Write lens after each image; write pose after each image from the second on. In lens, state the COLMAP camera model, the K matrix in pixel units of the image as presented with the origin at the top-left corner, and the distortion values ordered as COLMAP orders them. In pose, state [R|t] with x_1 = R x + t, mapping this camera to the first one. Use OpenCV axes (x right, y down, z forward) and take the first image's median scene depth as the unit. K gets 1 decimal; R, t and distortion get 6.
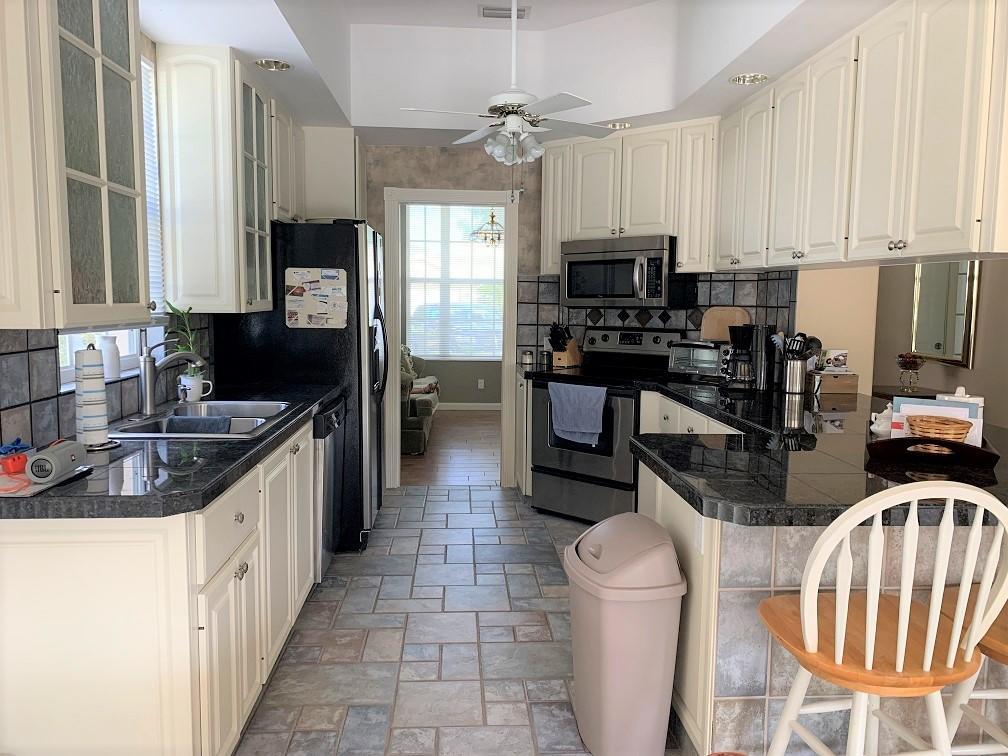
lens RADIAL K [[775.1, 0, 504.0], [0, 775.1, 378.0], [0, 0, 1]] dist [0.136930, -0.256167]
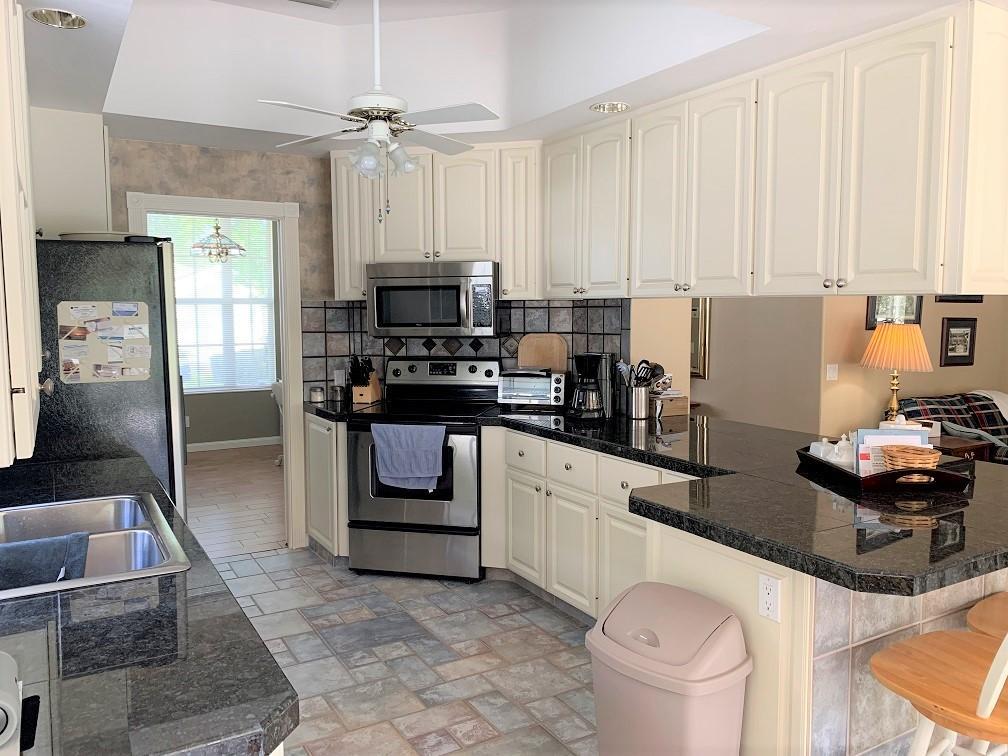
lens RADIAL K [[775.1, 0, 504.0], [0, 775.1, 378.0], [0, 0, 1]] dist [0.136930, -0.256167]
pose [[0.893411, -0.055785, 0.445764, -0.207725], [0.061899, 0.998082, 0.000844, -0.039768], [-0.444956, 0.026838, 0.895150, 0.147675]]
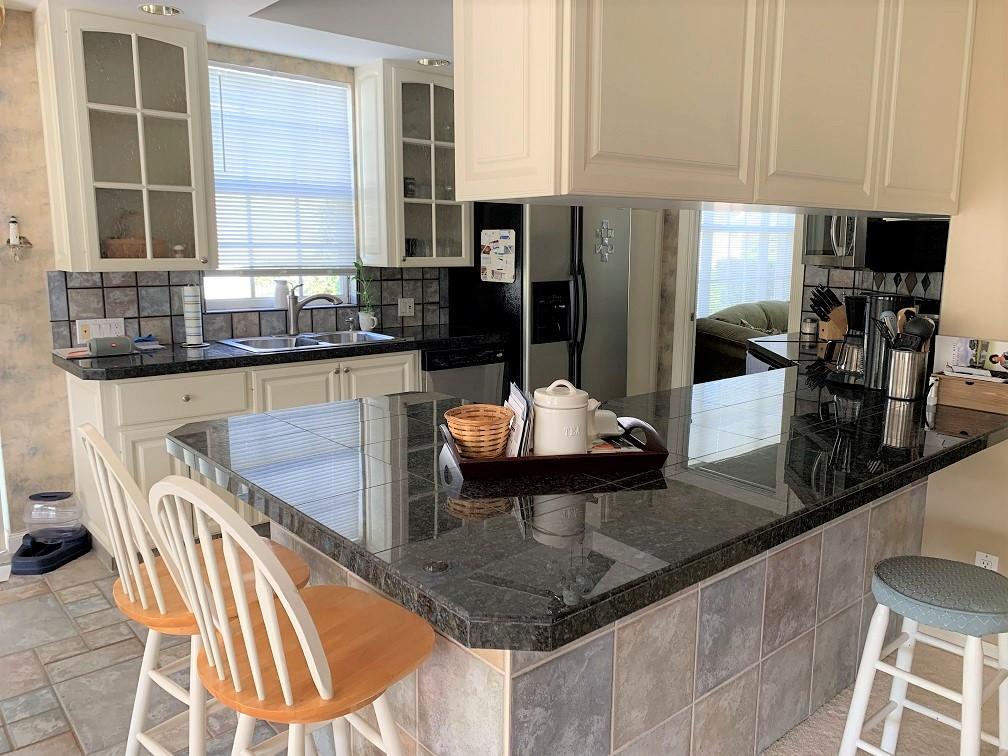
lens RADIAL K [[775.1, 0, 504.0], [0, 775.1, 378.0], [0, 0, 1]] dist [0.136930, -0.256167]
pose [[0.600948, 0.129967, -0.788650, 0.611822], [-0.084218, 0.991495, 0.099222, -0.033111], [0.794839, 0.006791, 0.606783, 0.269819]]
